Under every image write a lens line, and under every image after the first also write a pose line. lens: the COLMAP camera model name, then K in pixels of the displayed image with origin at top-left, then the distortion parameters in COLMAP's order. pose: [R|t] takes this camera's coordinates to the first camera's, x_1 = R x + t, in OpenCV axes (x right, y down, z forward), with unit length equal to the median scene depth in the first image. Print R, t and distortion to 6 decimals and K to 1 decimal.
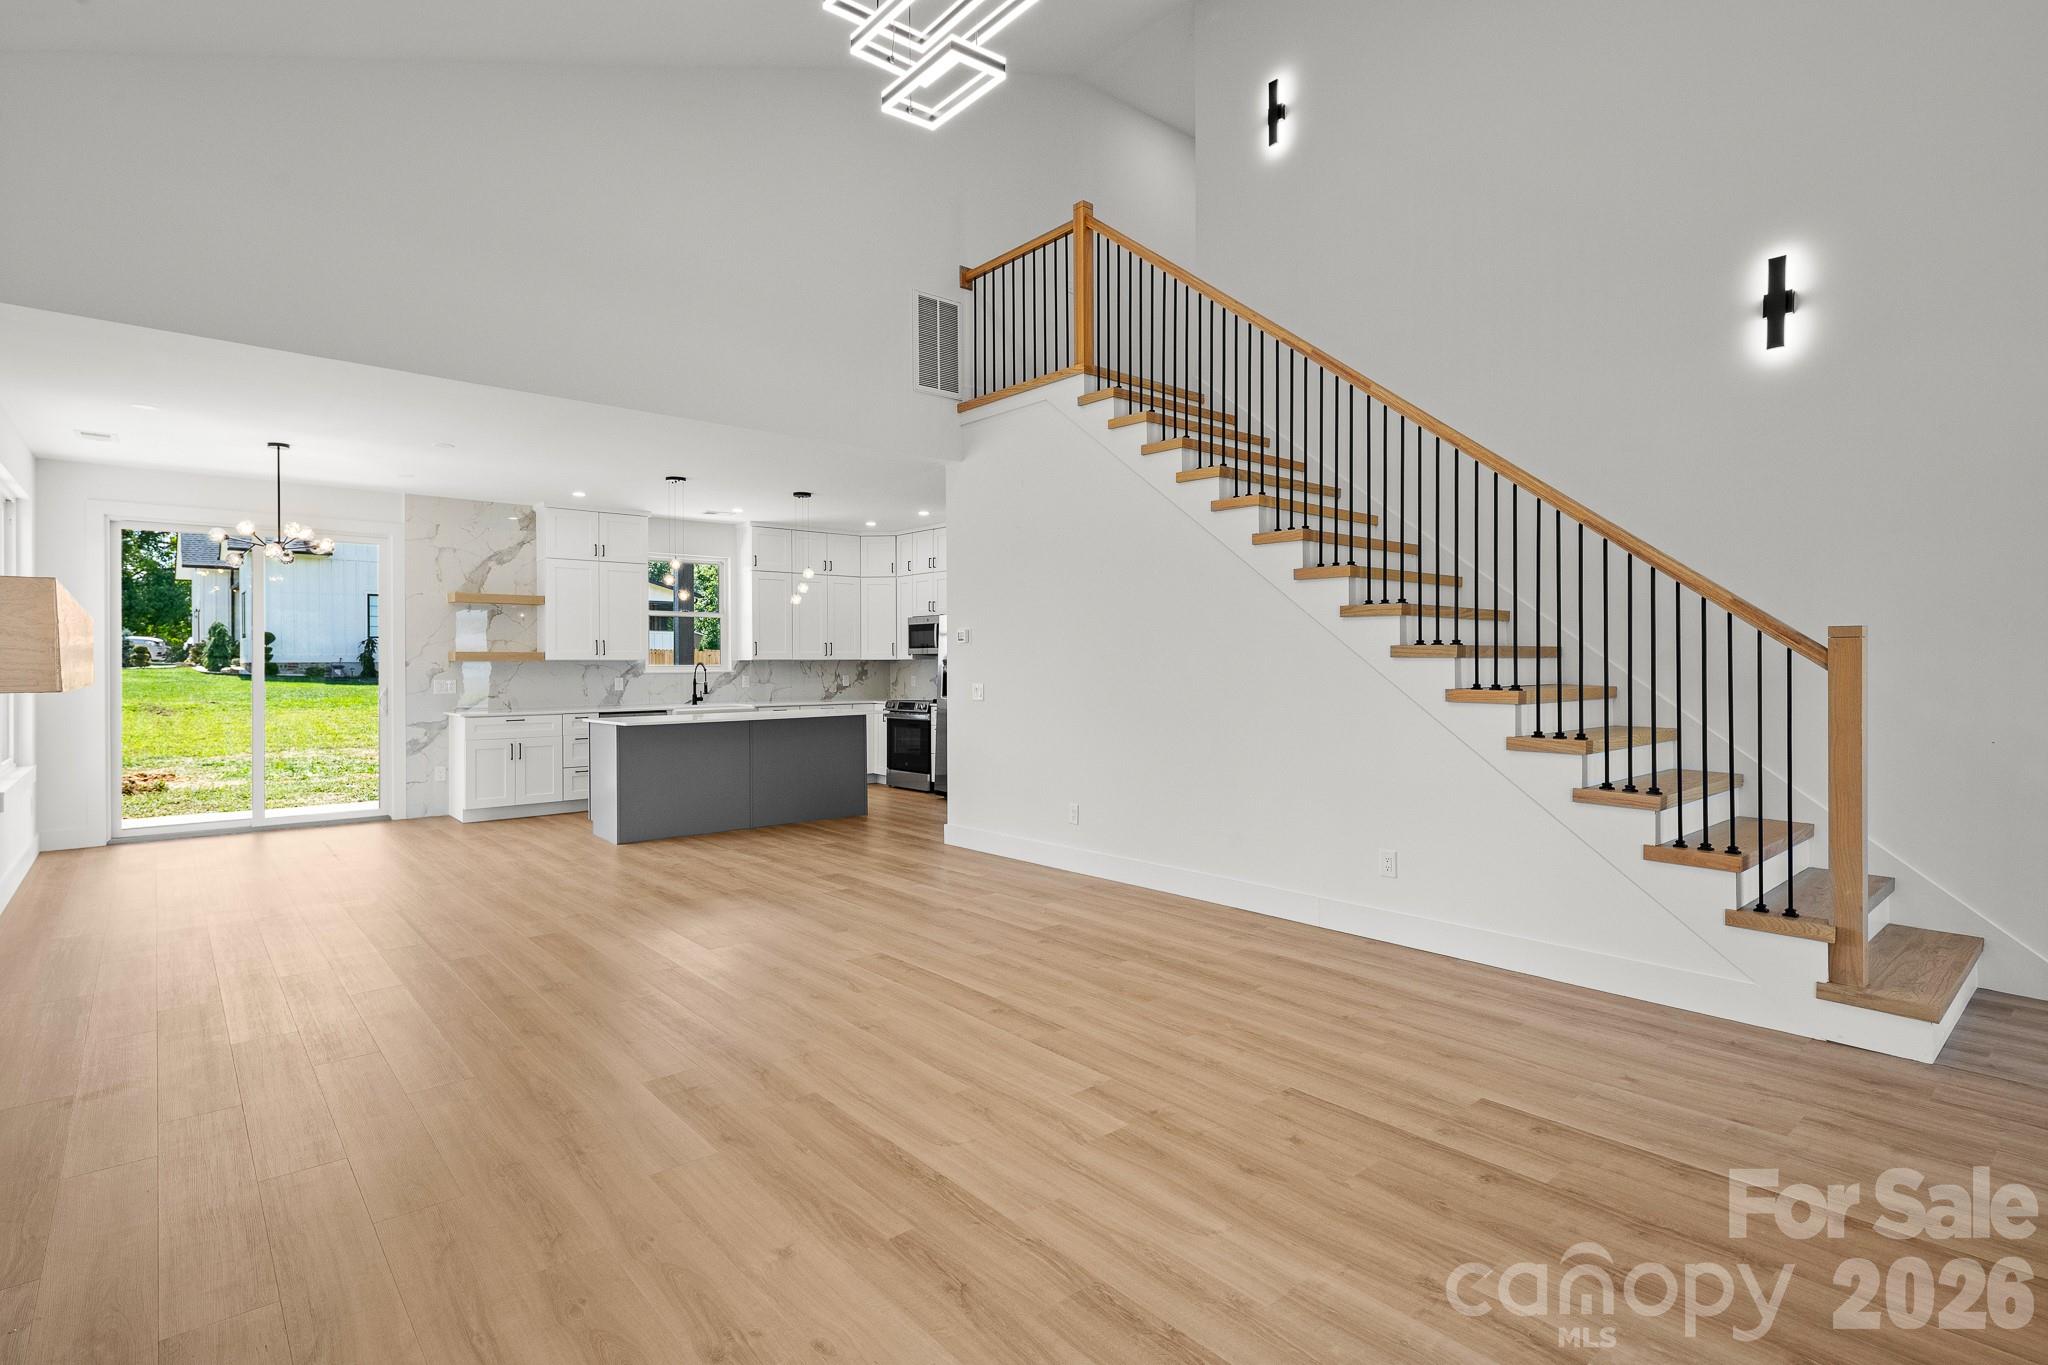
lens RADIAL K [[1025.0, 0, 1060.6], [0, 1025.0, 667.0], [0, 0, 1]] dist [0.000339, 0.000002]
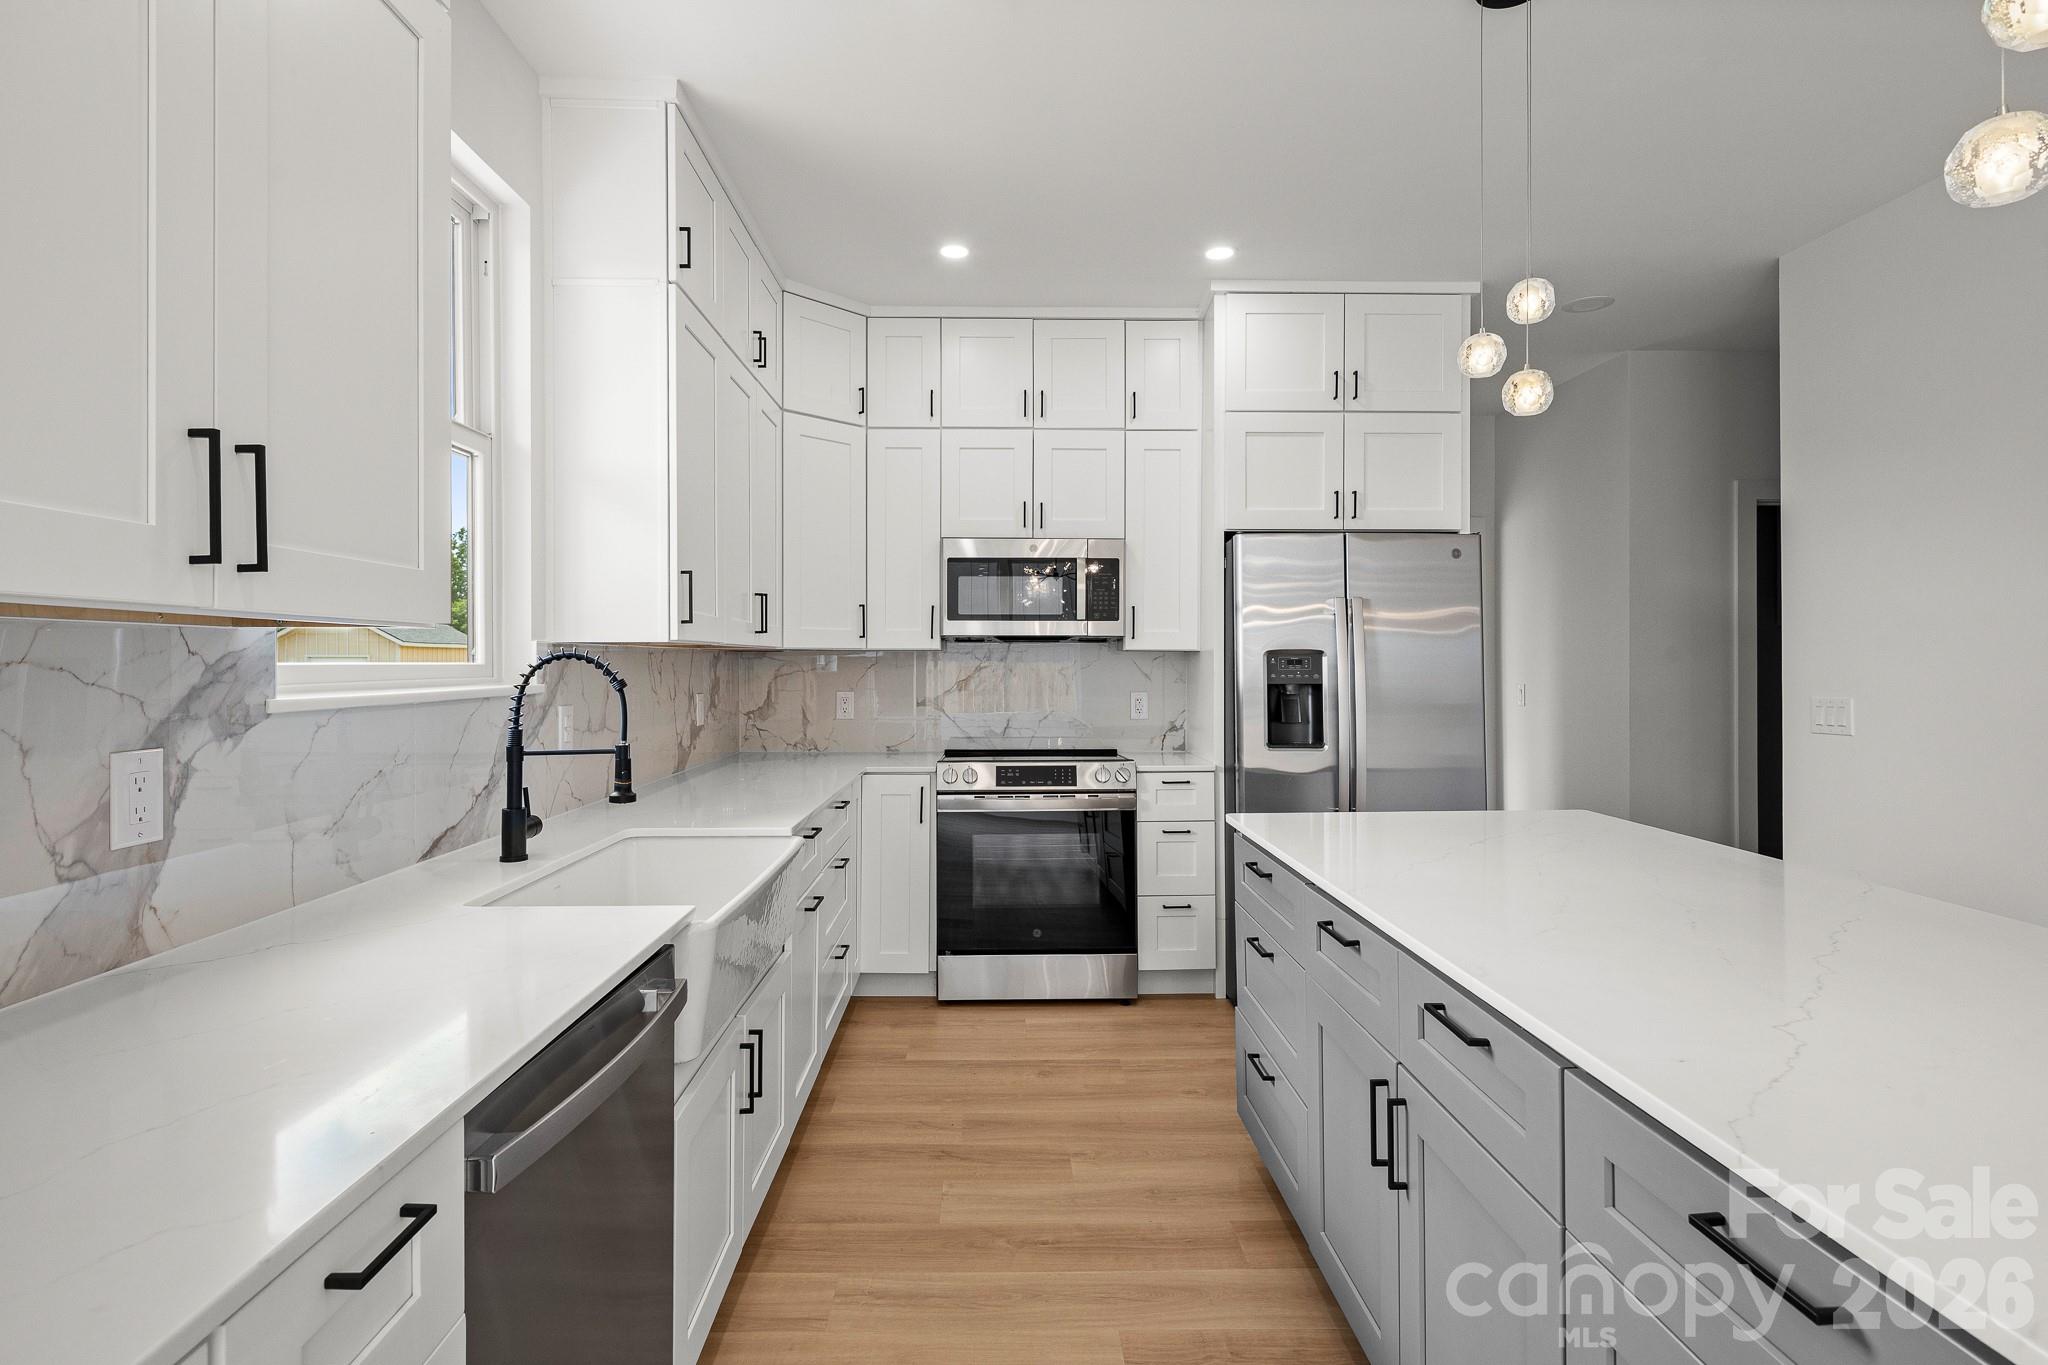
lens RADIAL K [[1001.5, 0, 1022.0], [0, 1001.5, 657.9], [0, 0, 1]] dist [-0.004782, -0.001315]
pose [[0.641630, 0.005893, 0.766992, -0.447416], [0.002204, 0.999952, -0.009527, -0.000416], [-0.767011, 0.007803, 0.641586, 0.805492]]
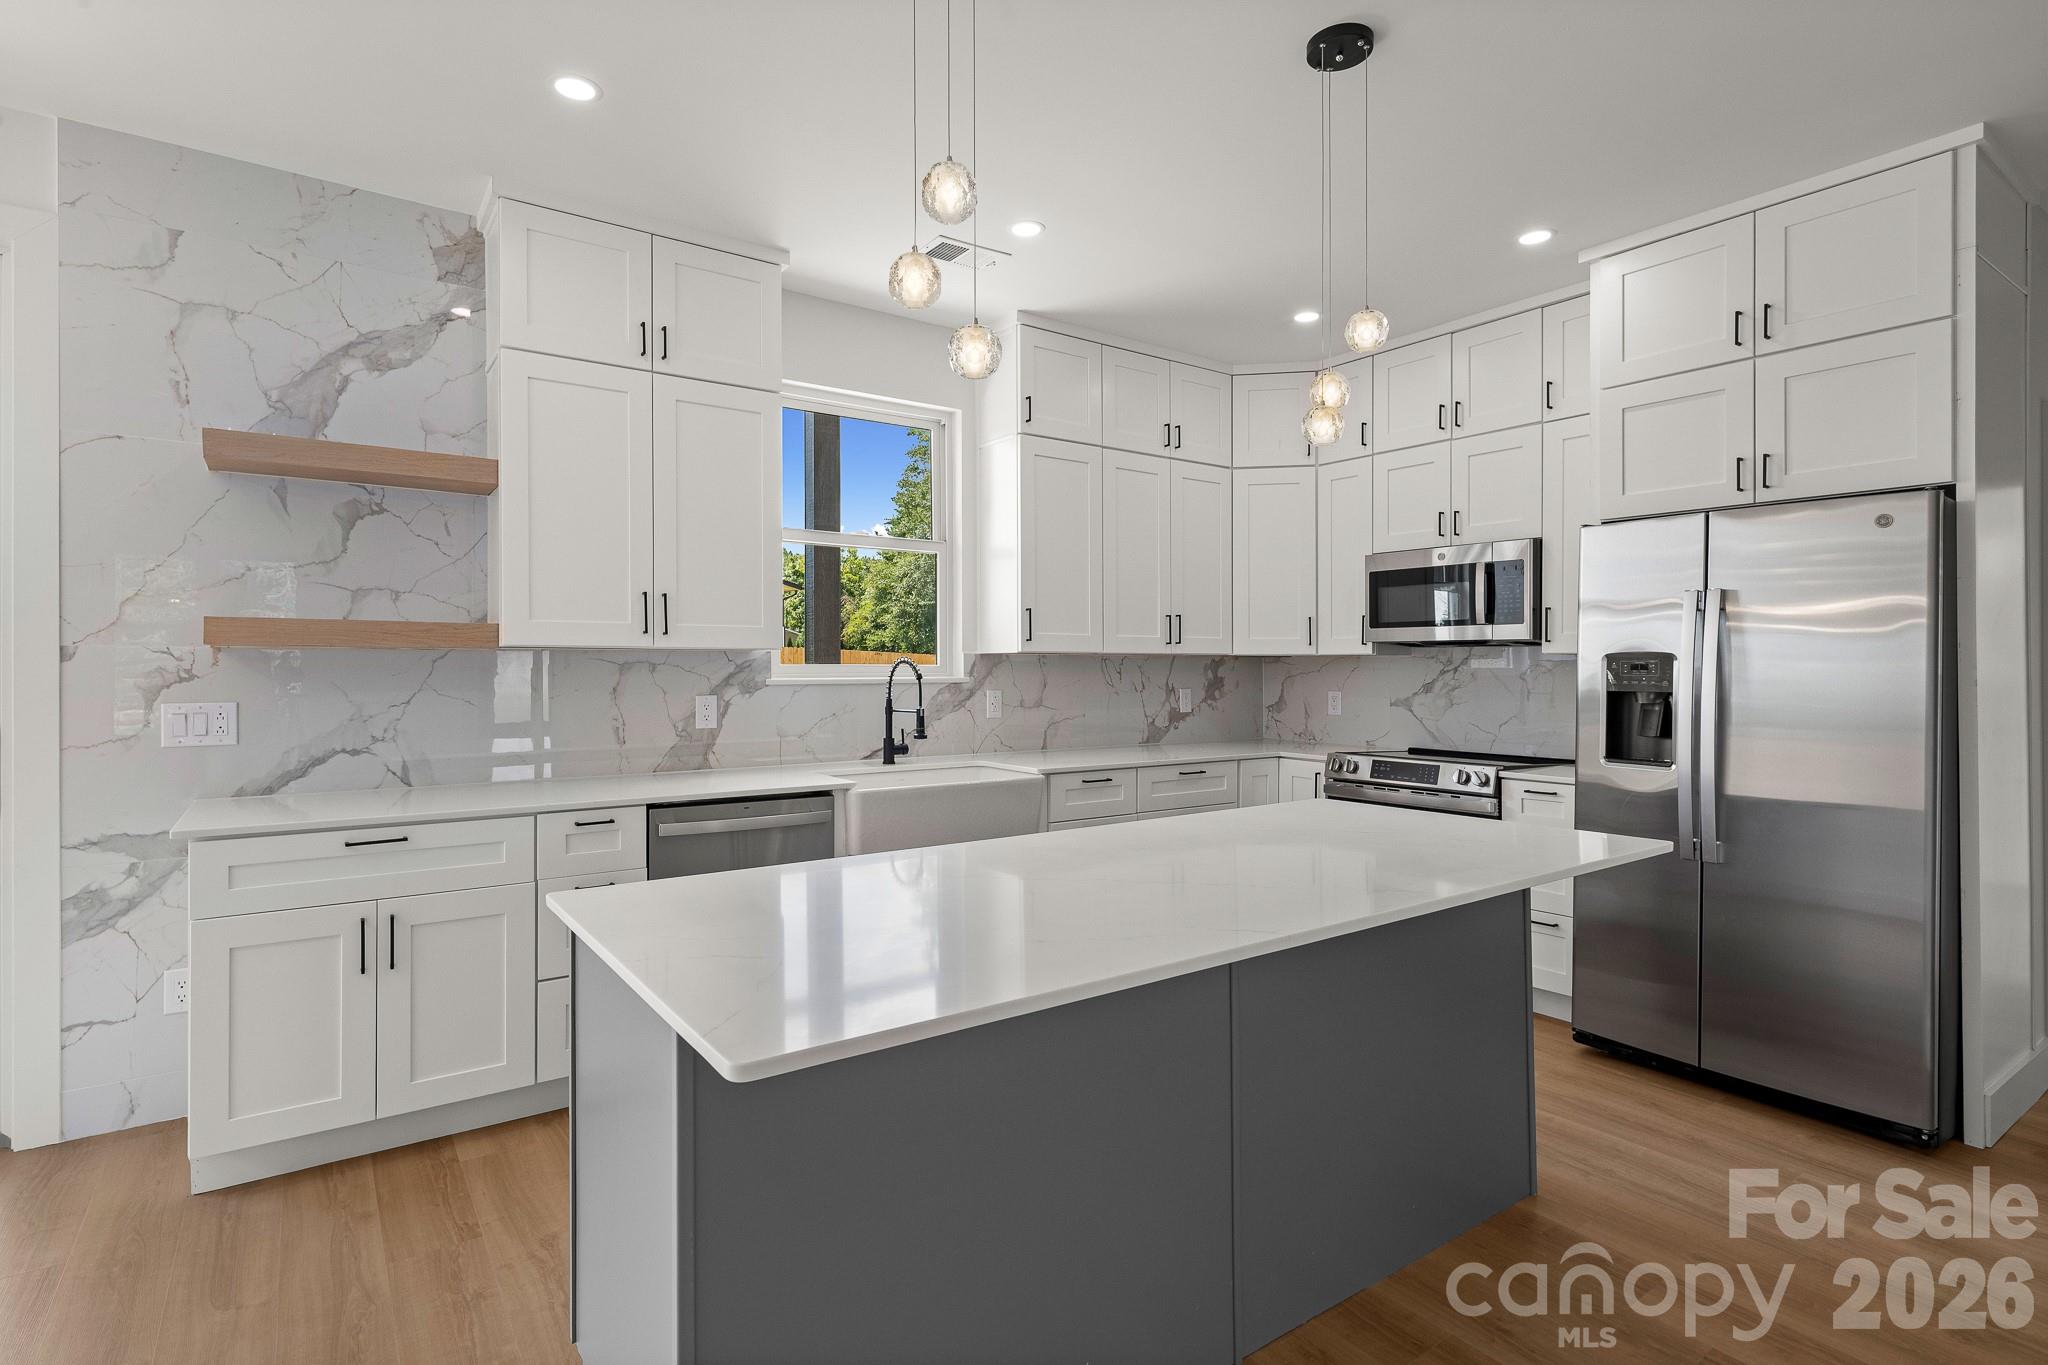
lens RADIAL K [[1025.0, 0, 1024.0], [0, 1025.0, 682.5], [0, 0, 1]] dist [0.026299, -0.027475]
pose [[0.993936, 0.007855, -0.109675, -0.262642], [-0.006505, 0.999899, 0.012663, -0.000075], [0.109764, -0.011873, 0.993887, 0.612485]]
